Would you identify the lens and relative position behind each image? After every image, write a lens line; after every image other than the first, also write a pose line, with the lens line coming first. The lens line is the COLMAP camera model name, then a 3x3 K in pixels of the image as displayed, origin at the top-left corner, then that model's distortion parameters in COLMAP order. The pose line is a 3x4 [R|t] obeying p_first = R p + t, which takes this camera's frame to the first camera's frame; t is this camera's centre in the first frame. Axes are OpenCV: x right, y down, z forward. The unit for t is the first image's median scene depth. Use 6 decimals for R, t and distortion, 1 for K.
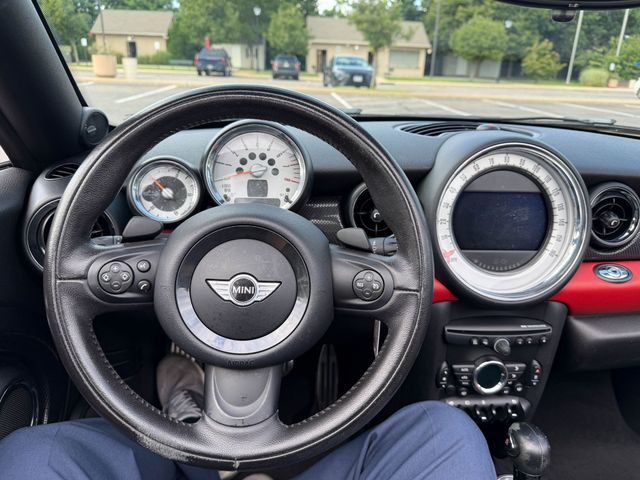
lens RADIAL K [[453.2, 0, 324.8], [0, 453.2, 241.8], [0, 0, 1]] dist [0.027300, -0.040860]
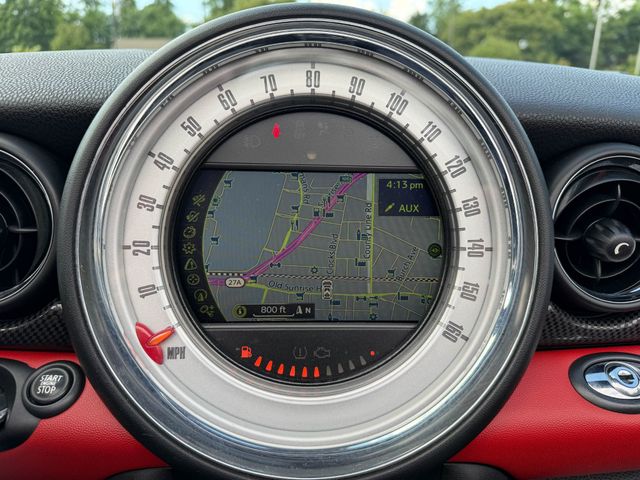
lens RADIAL K [[455.5, 0, 330.9], [0, 455.5, 243.0], [0, 0, 1]] dist [-0.005582, 0.001037]
pose [[0.999421, -0.008273, -0.032997, 0.414007], [0.006552, 0.998629, -0.051930, -0.028471], [0.033381, 0.051684, 0.998105, 0.624563]]
